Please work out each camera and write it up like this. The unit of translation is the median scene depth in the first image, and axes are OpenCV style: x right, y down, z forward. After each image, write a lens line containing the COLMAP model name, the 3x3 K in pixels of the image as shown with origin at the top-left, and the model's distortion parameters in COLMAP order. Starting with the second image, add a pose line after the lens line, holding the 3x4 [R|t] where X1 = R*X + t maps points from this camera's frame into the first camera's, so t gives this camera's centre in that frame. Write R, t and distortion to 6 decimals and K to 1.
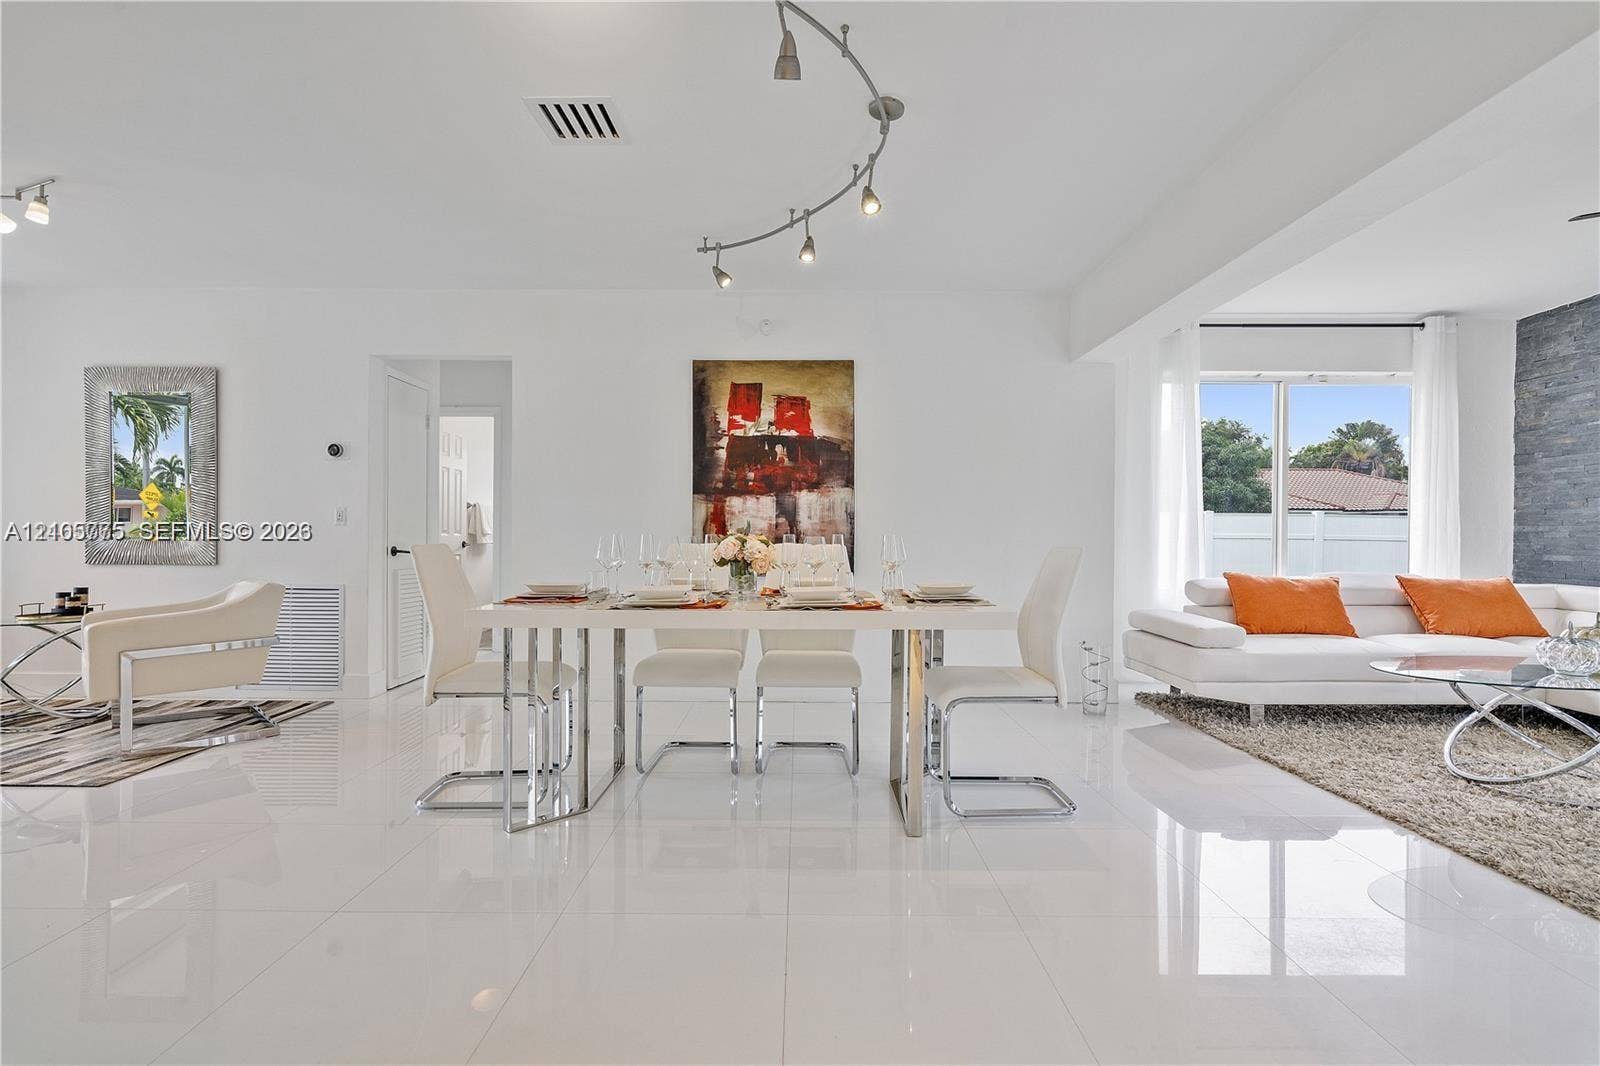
lens RADIAL K [[750.2, 0, 801.7], [0, 750.2, 533.9], [0, 0, 1]] dist [0.009249, 0.004783]
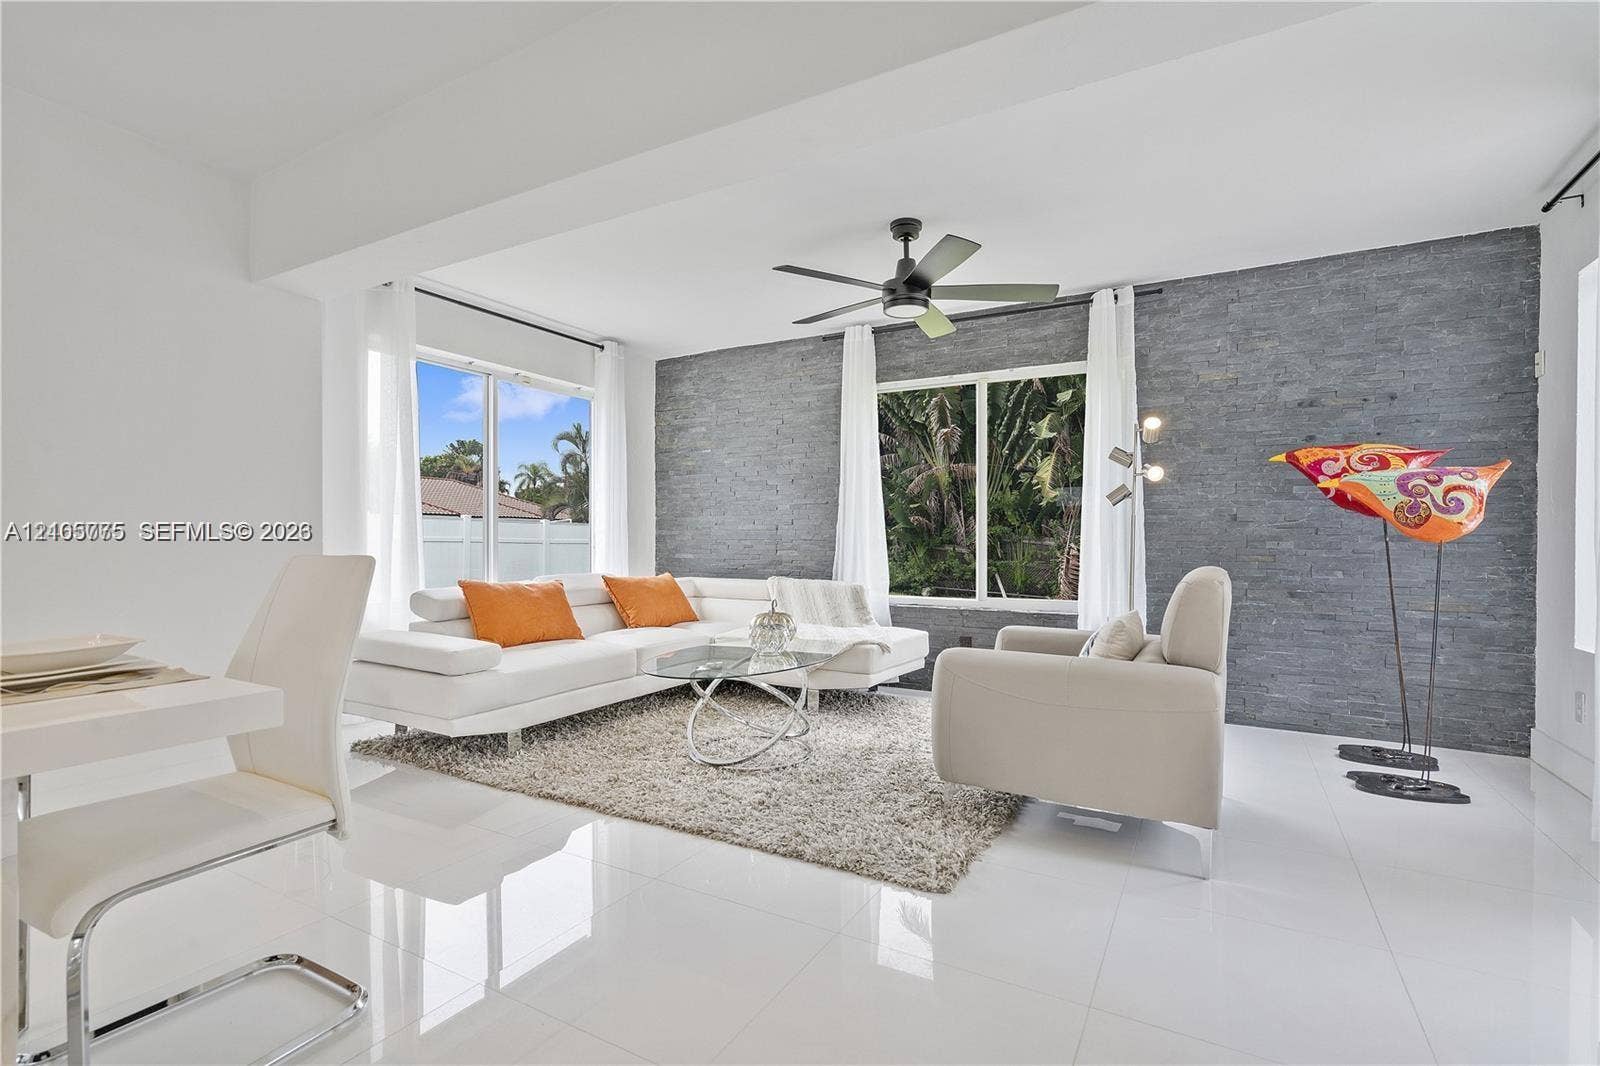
lens RADIAL K [[750.2, 0, 787.4], [0, 750.2, 545.0], [0, 0, 1]] dist [0.009249, 0.004783]
pose [[0.508220, -0.007744, 0.861193, 0.013535], [-0.001340, 0.999951, 0.009782, 0.001922], [-0.861226, -0.006126, 0.508185, 0.253722]]
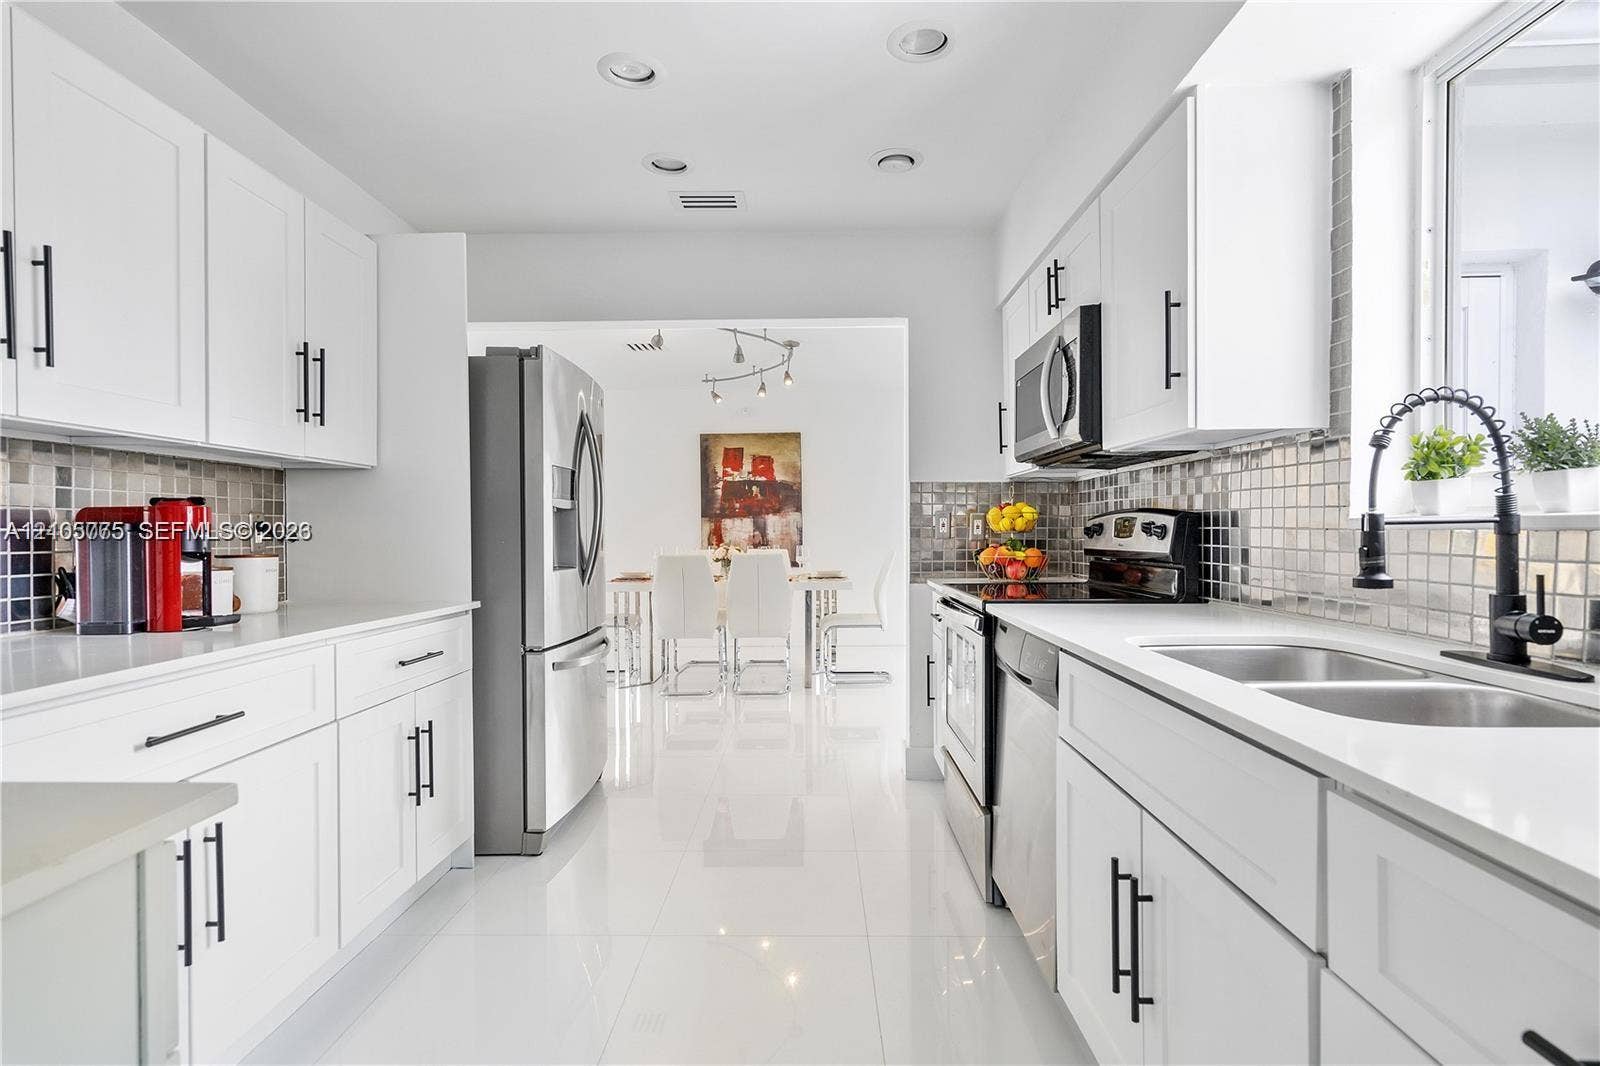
lens RADIAL K [[750.2, 0, 795.3], [0, 750.2, 544.9], [0, 0, 1]] dist [0.009249, 0.004783]
pose [[0.999771, -0.012499, -0.017393, 0.083442], [0.012902, 0.999646, 0.023249, -0.029265], [0.017096, -0.023468, 0.999578, -0.606209]]
